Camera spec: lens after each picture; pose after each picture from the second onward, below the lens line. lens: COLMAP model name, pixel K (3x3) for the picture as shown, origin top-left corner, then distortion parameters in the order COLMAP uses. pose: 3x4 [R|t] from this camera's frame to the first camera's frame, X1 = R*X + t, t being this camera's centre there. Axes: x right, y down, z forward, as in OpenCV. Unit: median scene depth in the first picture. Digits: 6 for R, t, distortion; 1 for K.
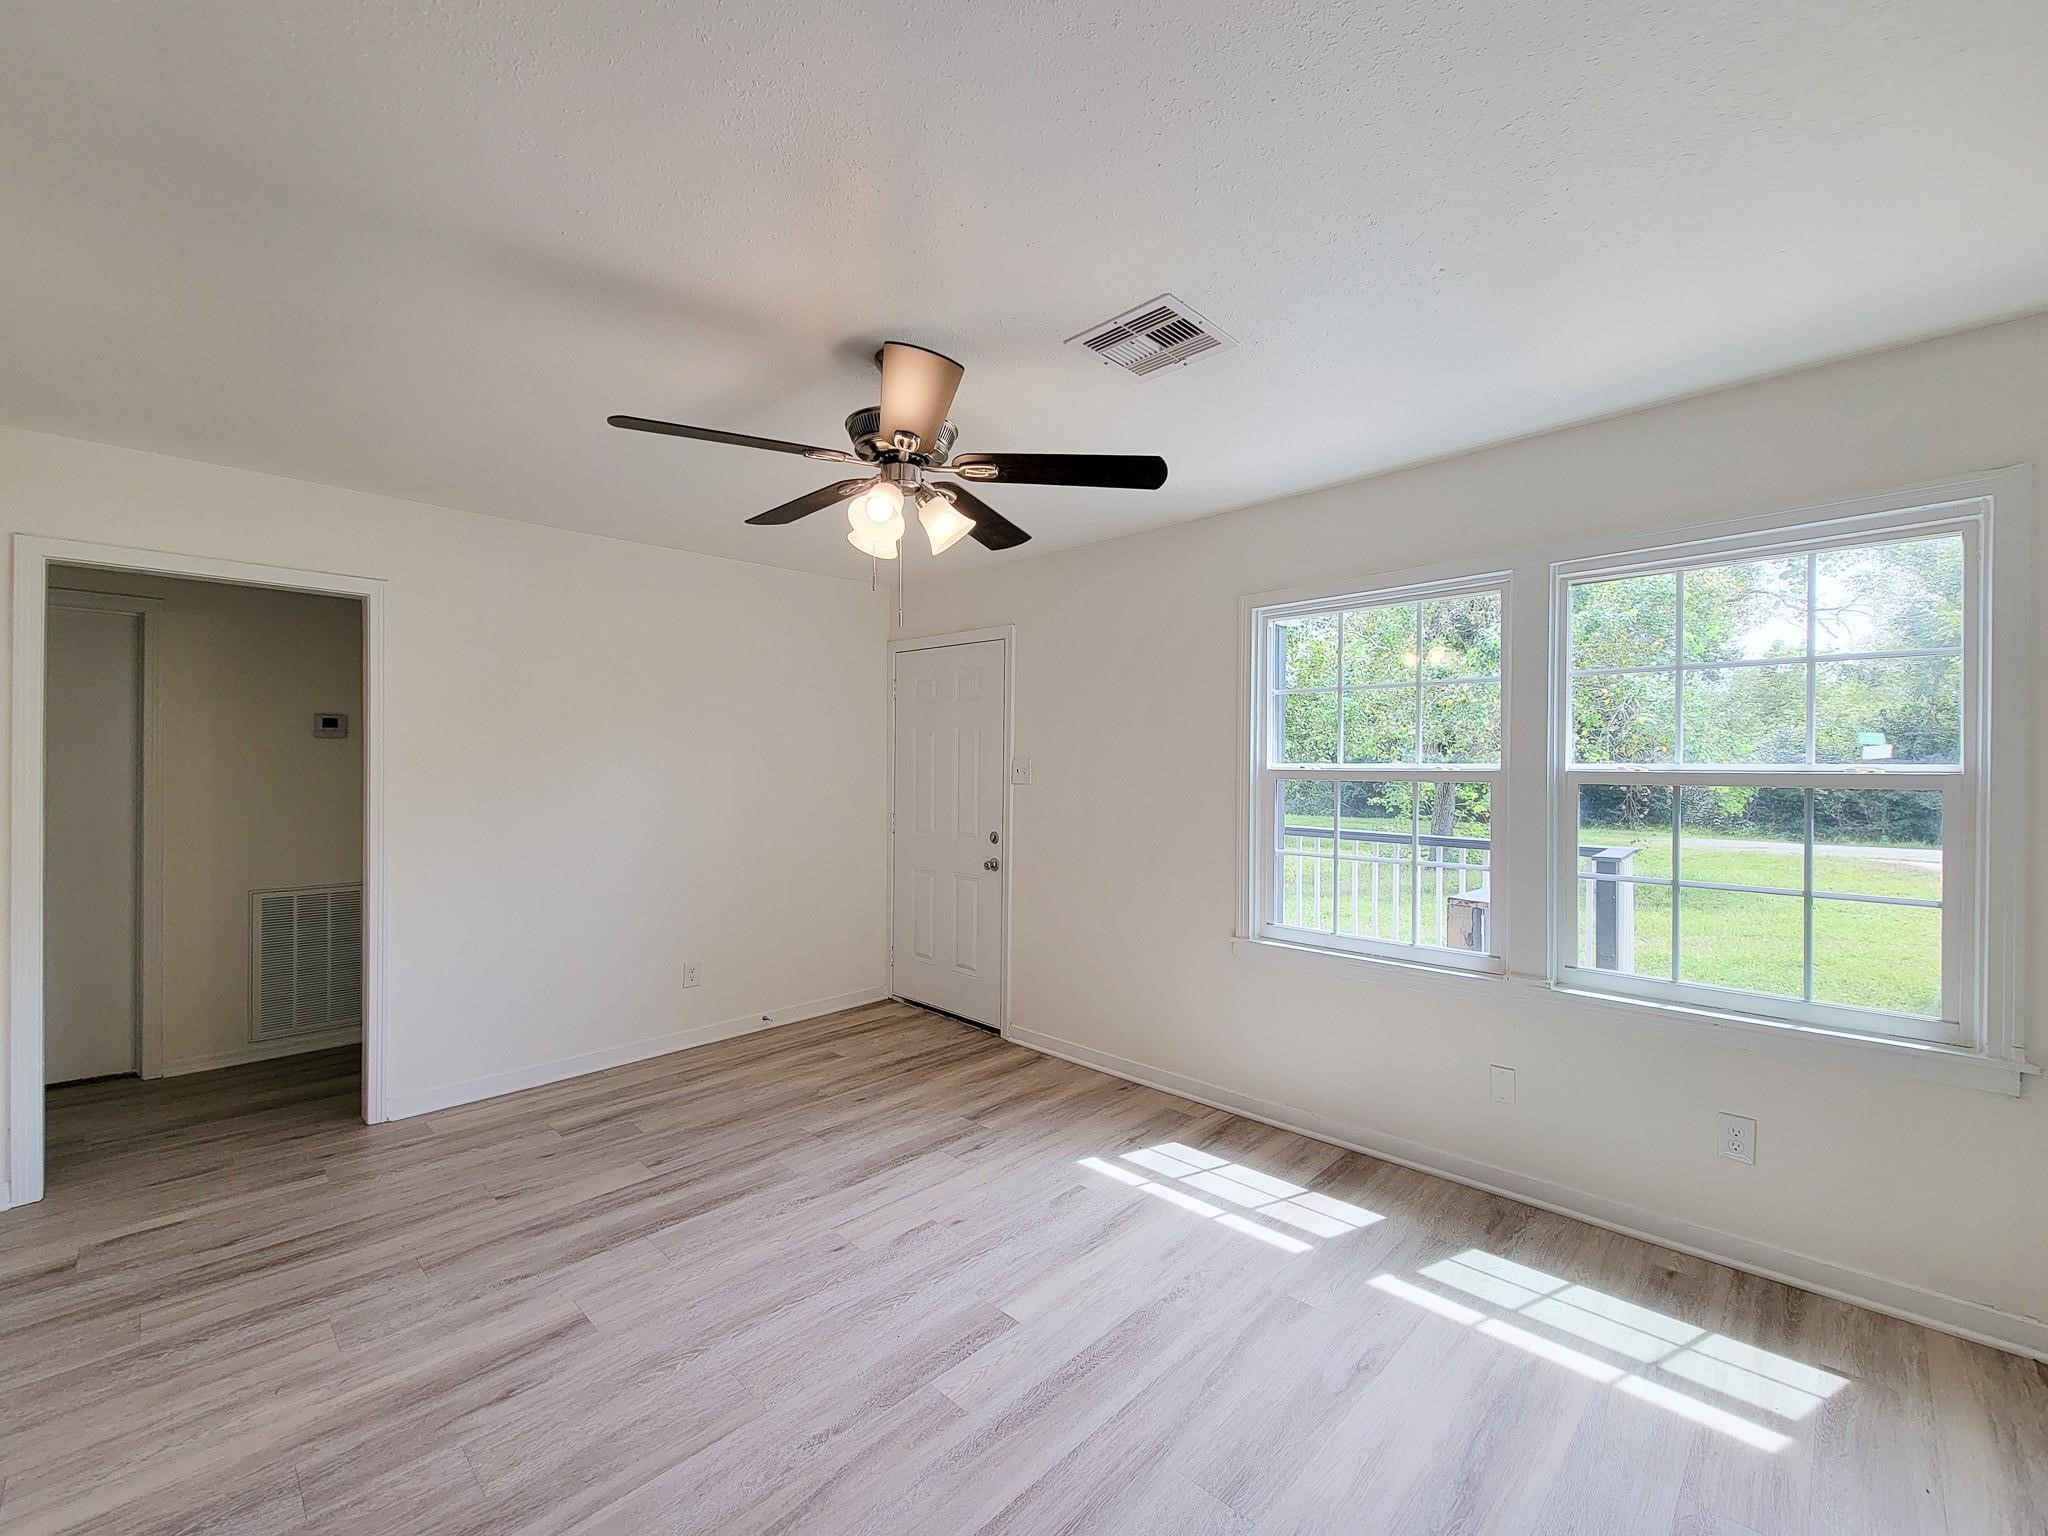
lens RADIAL K [[840.3, 0, 1024.0], [0, 840.3, 768.0], [0, 0, 1]] dist [-0.000810, 0.000066]
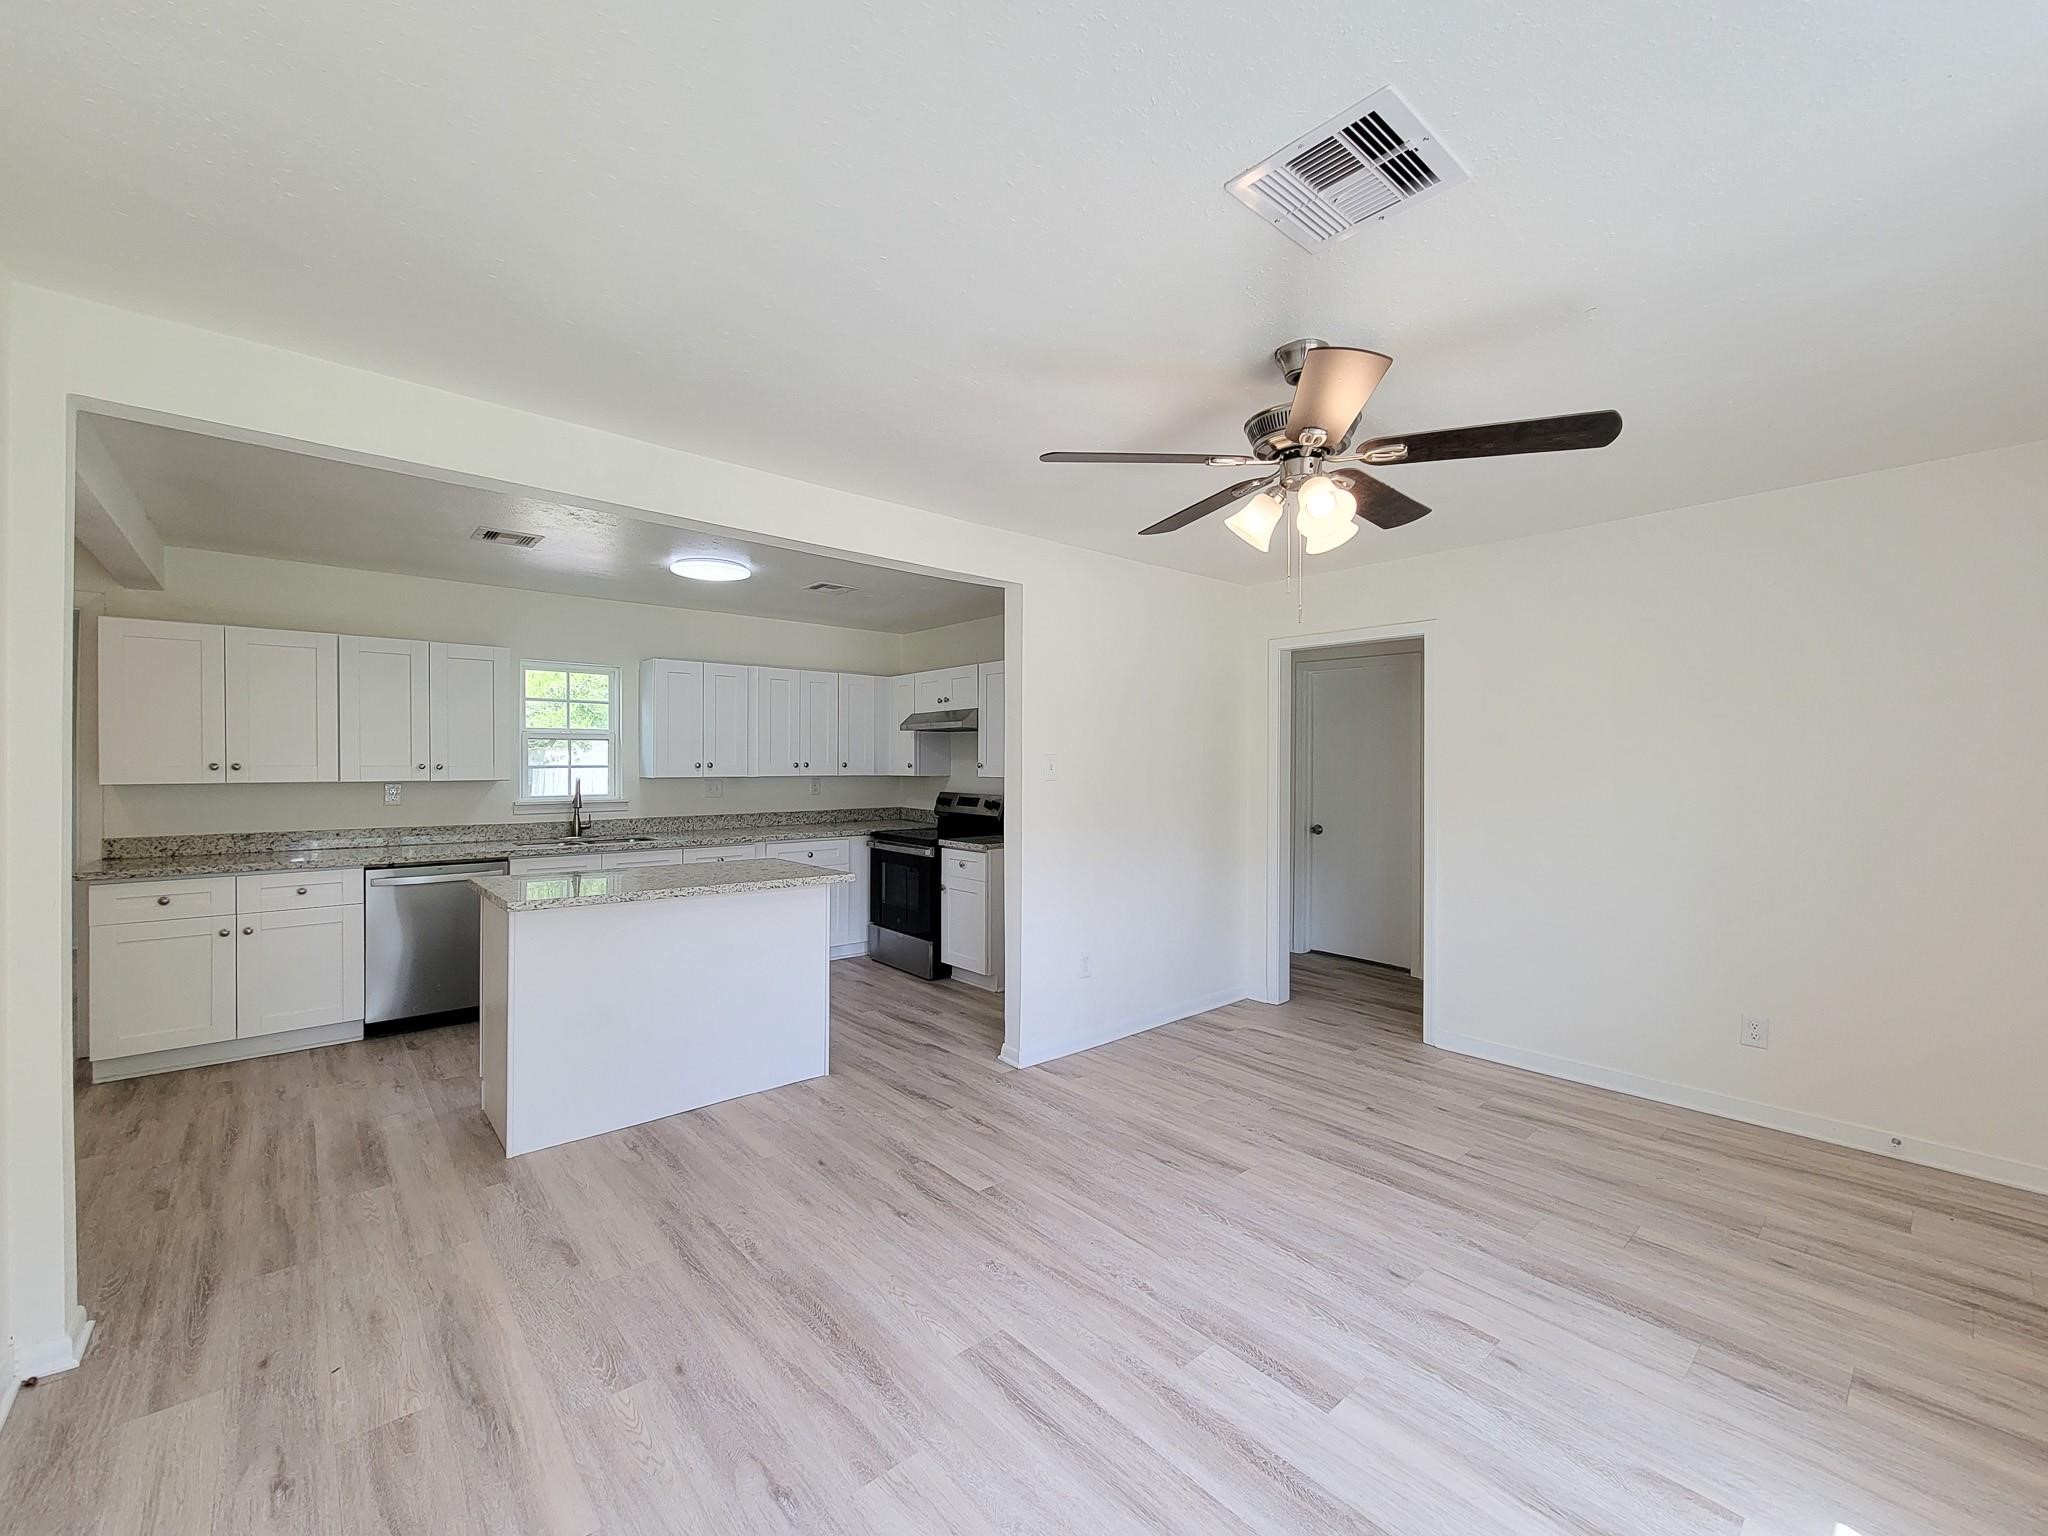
lens RADIAL K [[840.3, 0, 1024.0], [0, 840.3, 768.0], [0, 0, 1]] dist [-0.000810, 0.000066]
pose [[-0.069498, 0.003882, -0.997575, 0.636140], [-0.005420, 0.999976, 0.004269, 0.000551], [0.997567, 0.005703, -0.069475, 0.547994]]
